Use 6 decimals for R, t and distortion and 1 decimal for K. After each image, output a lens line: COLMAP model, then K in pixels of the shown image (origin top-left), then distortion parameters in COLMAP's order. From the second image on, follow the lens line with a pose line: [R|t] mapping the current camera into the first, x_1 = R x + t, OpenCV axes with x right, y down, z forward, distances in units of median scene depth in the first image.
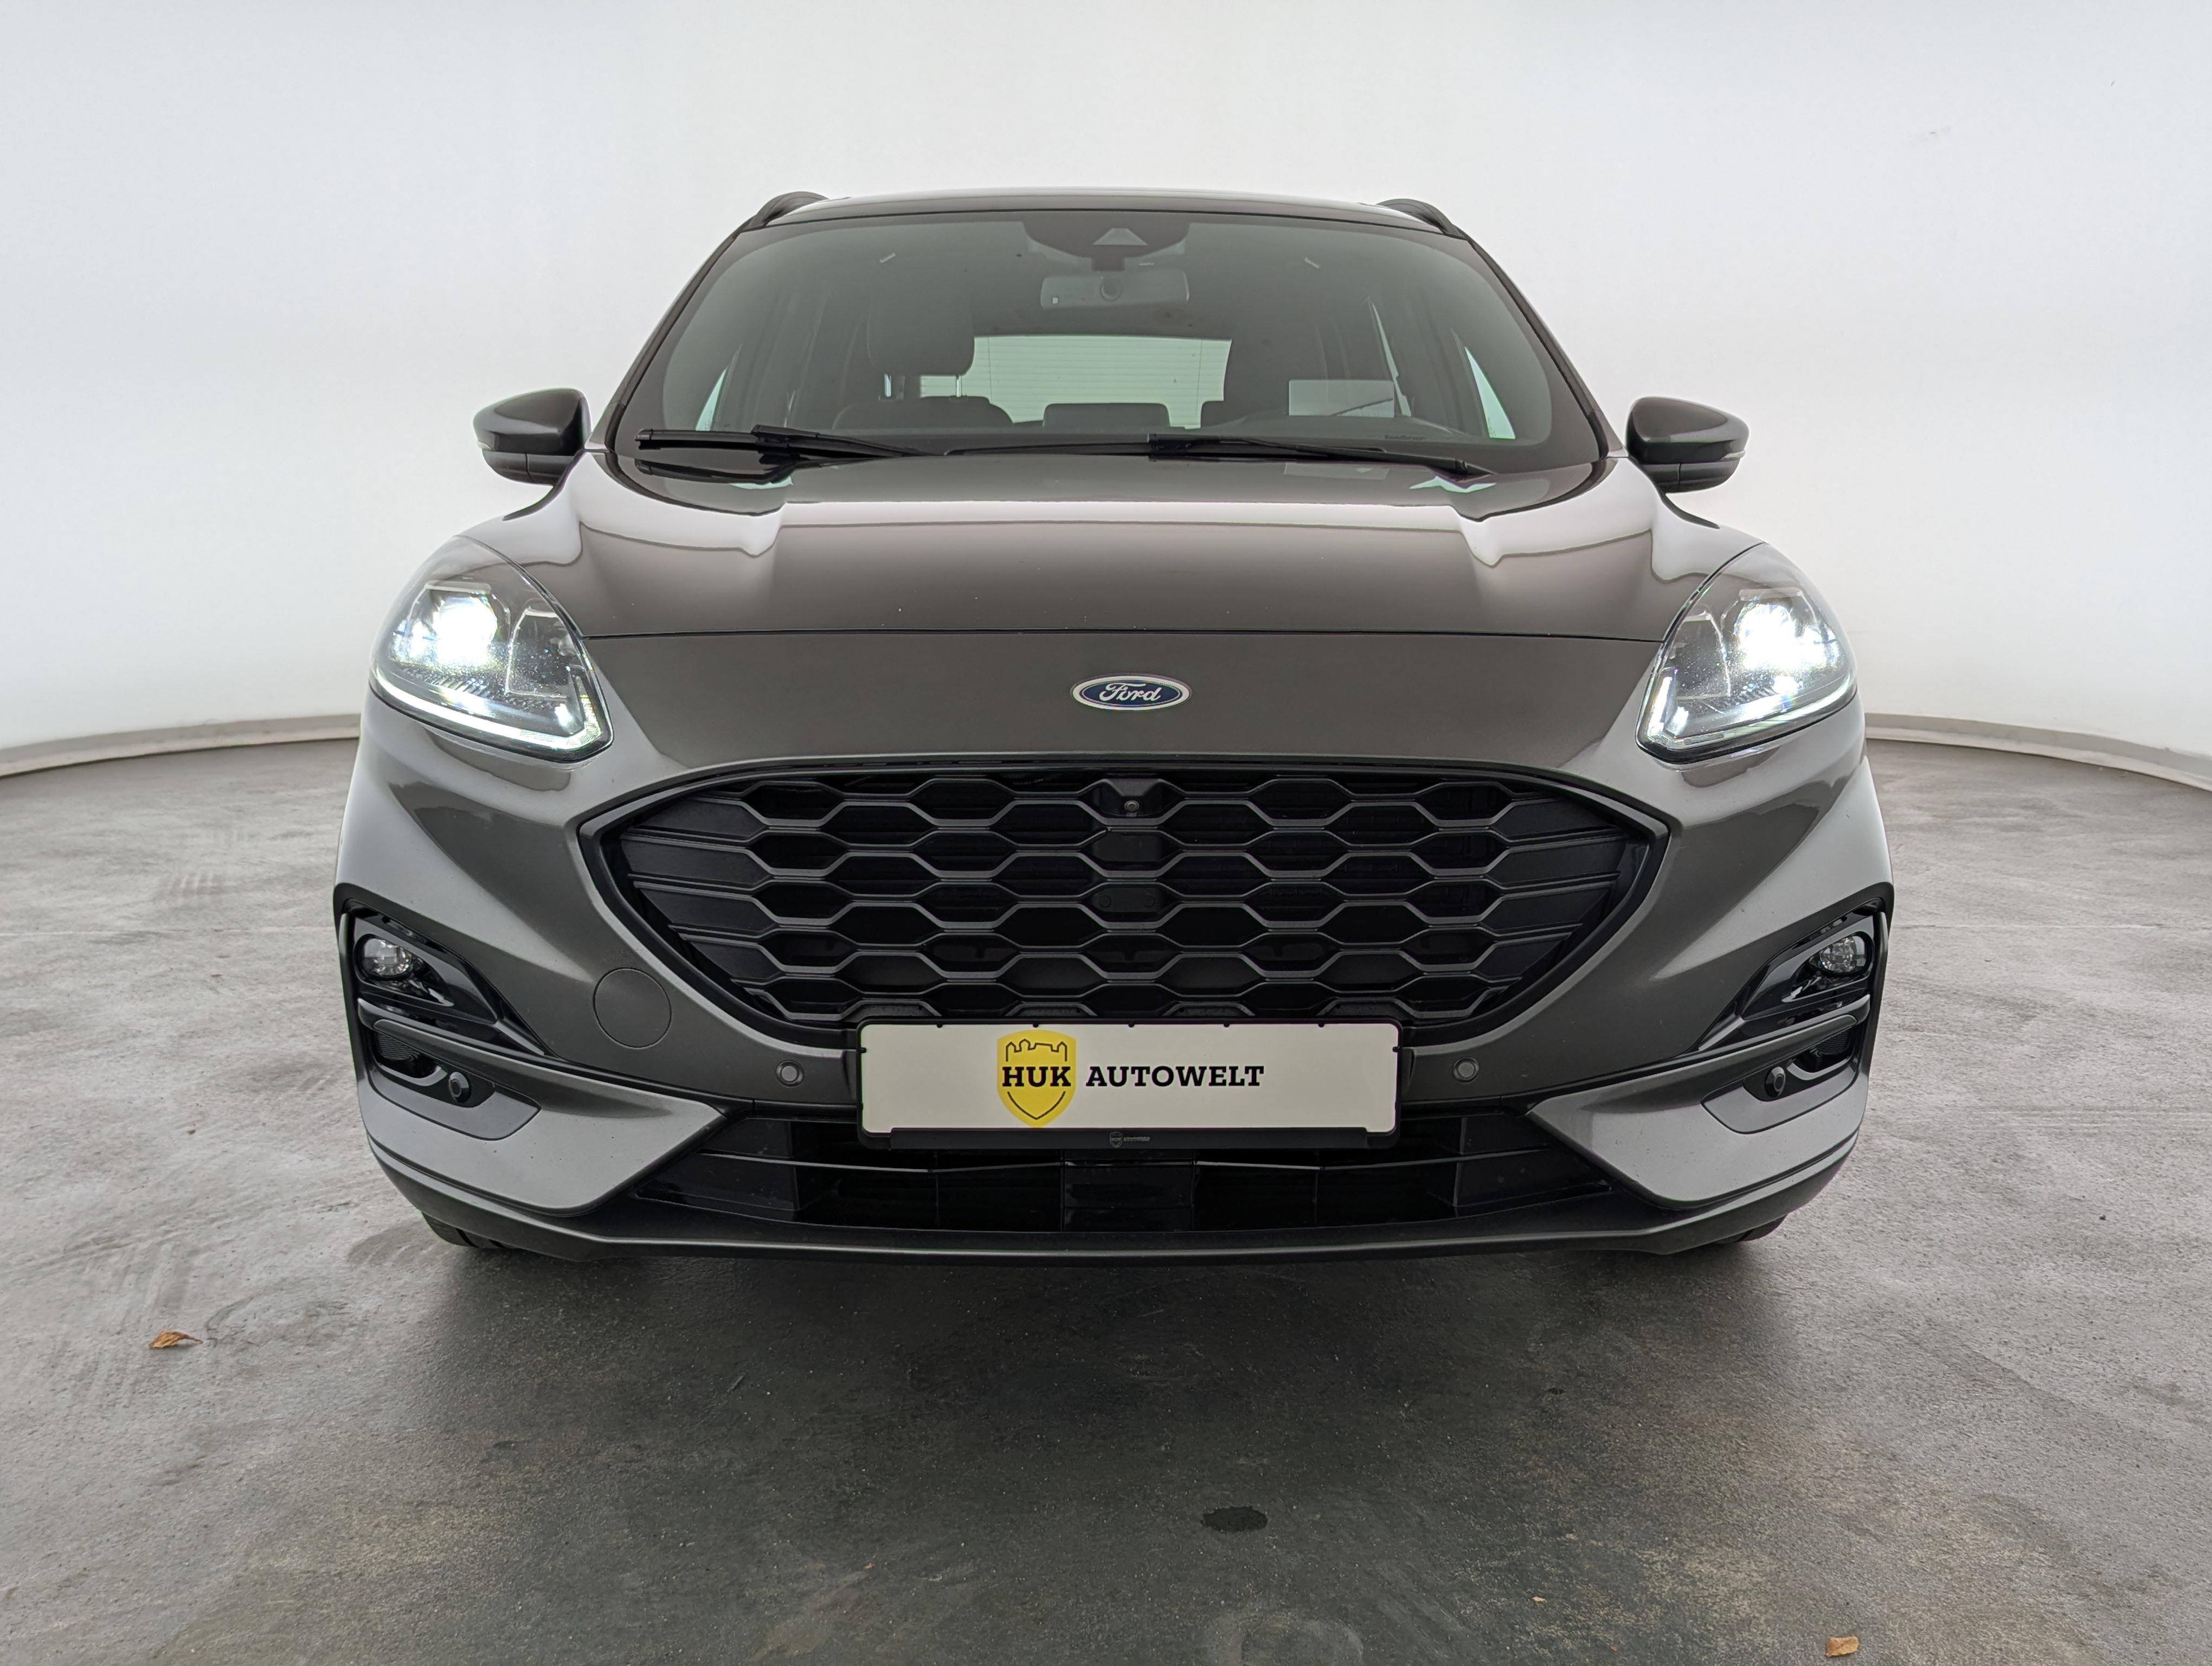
lens RADIAL K [[2035.2, 0, 1093.1], [0, 2035.2, 840.5], [0, 0, 1]] dist [0.031161, 0.000000]
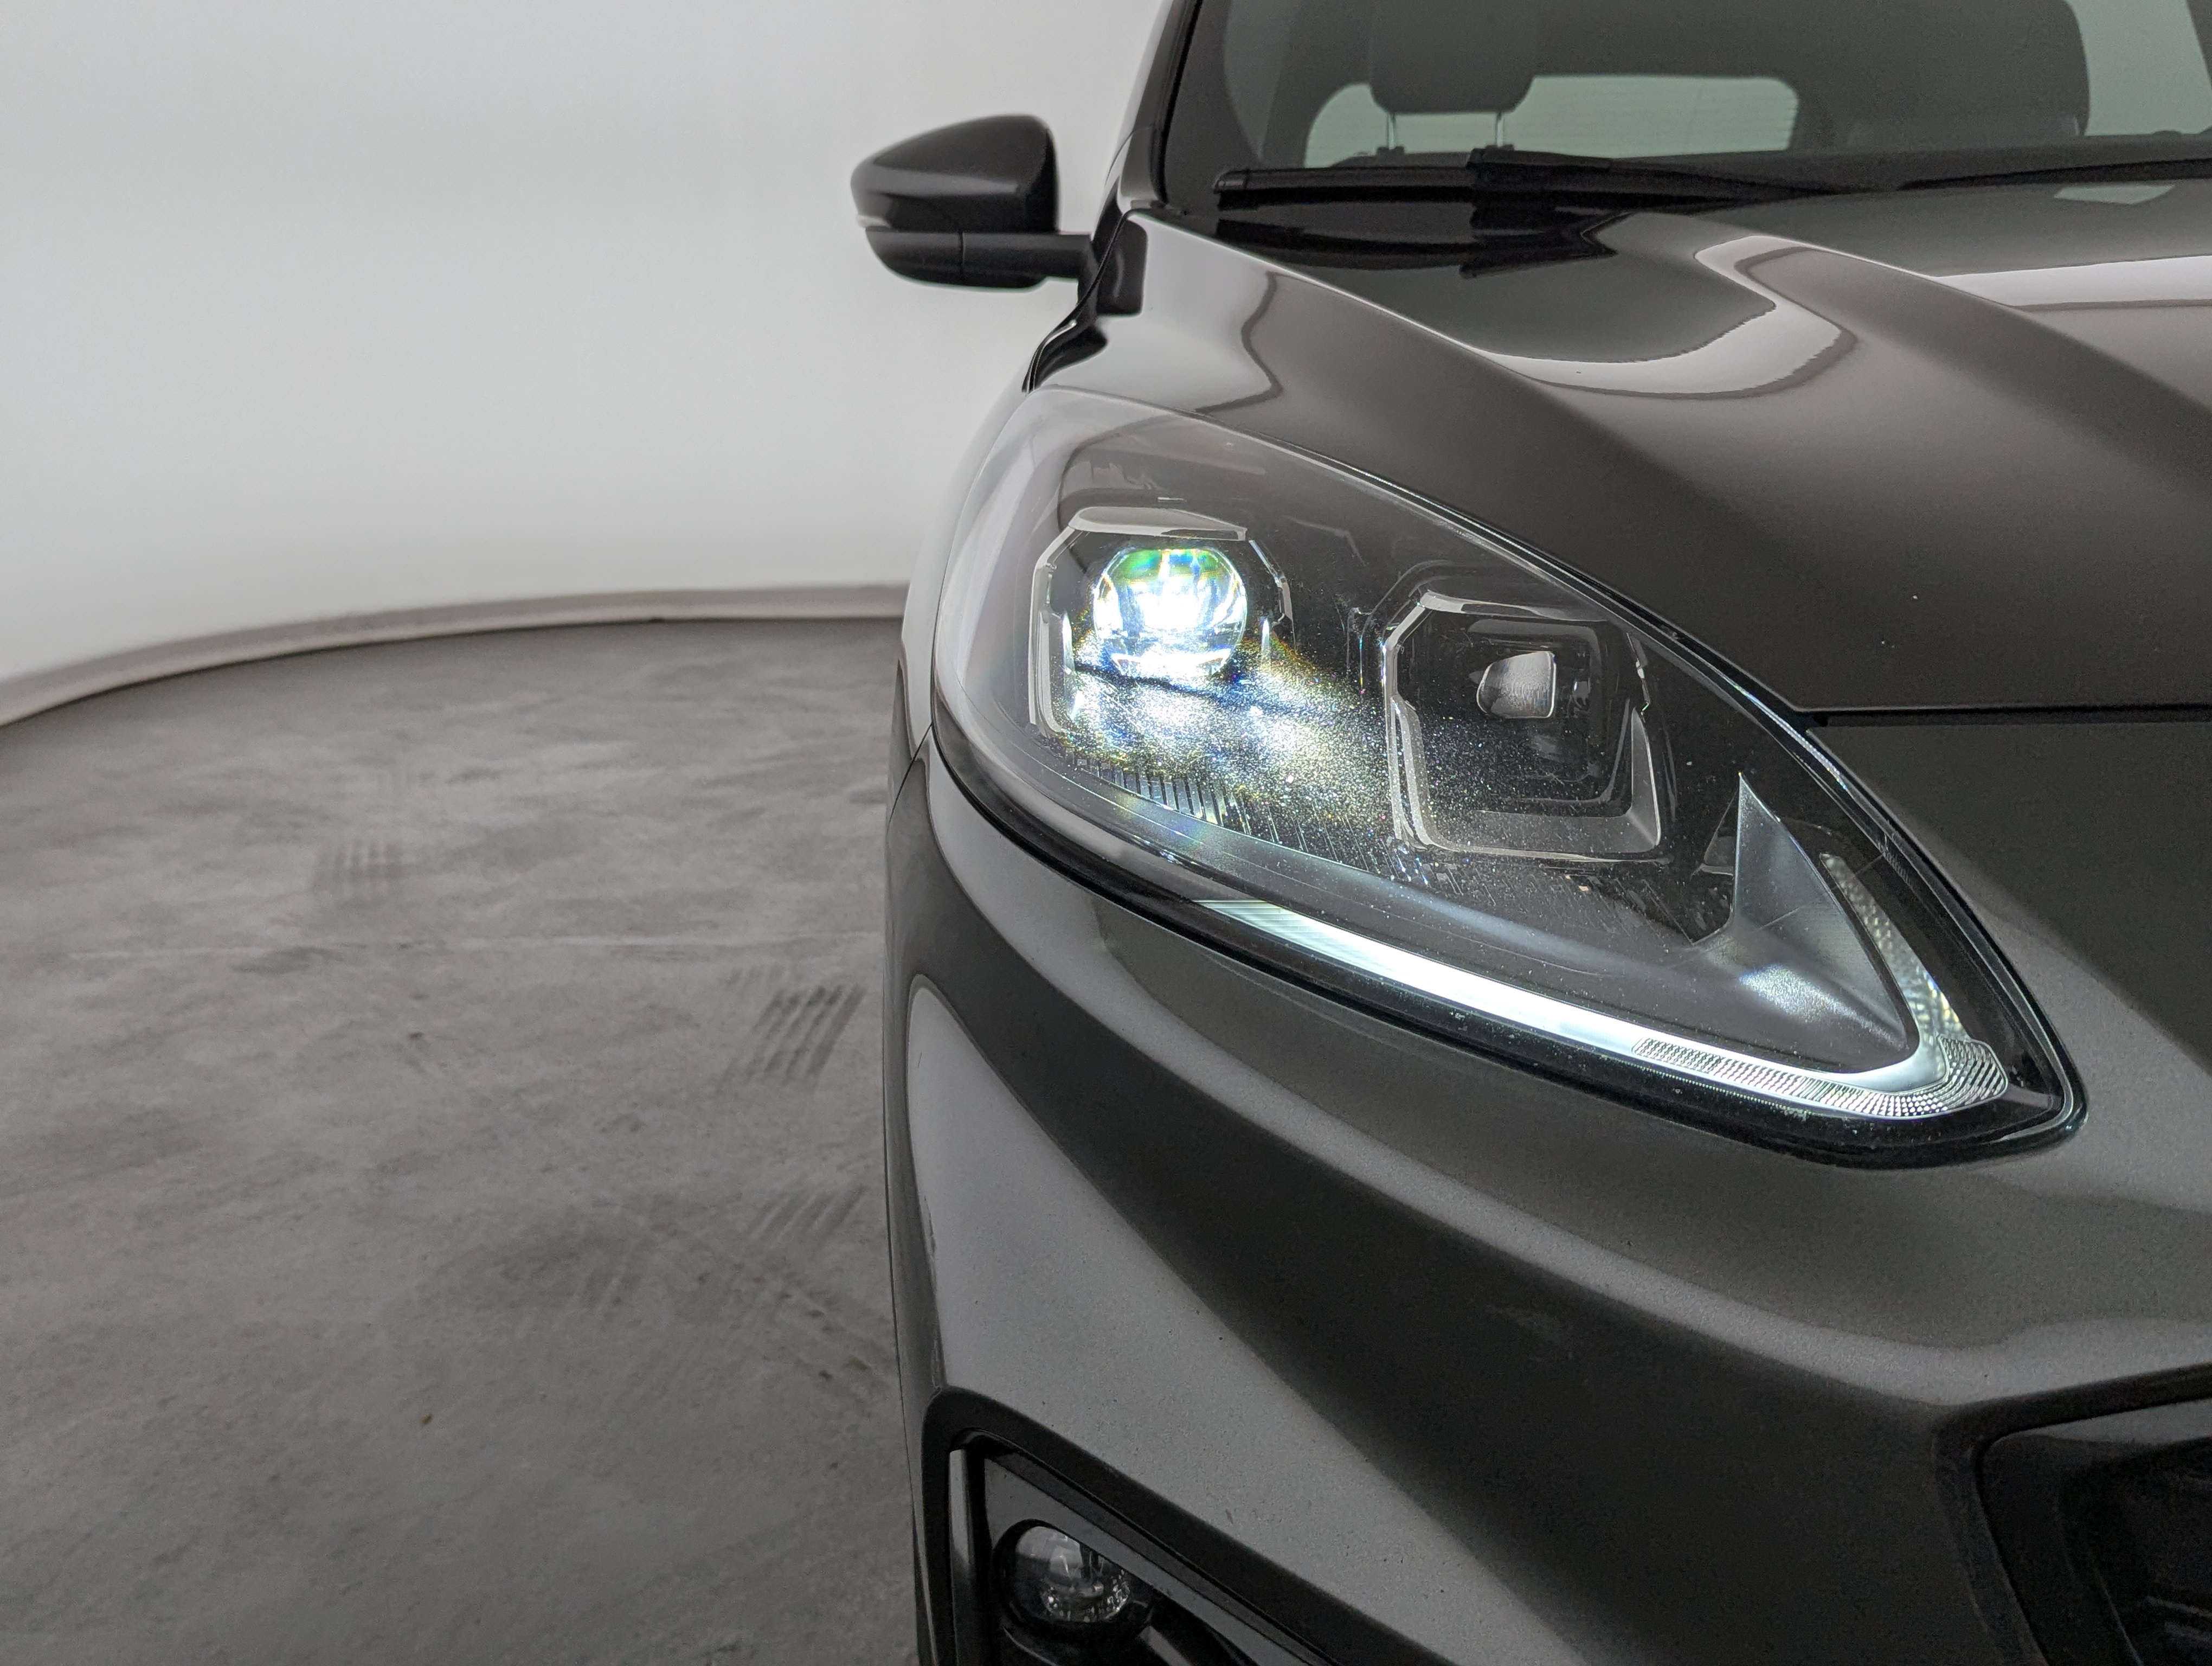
lens RADIAL K [[2158.6, 0, 1151.1], [0, 2158.6, 847.6], [0, 0, 1]] dist [0.021664, 0.000000]
pose [[0.998670, -0.013945, -0.049631, -0.144980], [0.017490, 0.997270, 0.071739, -0.045941], [0.048495, -0.072512, 0.996188, 0.292784]]
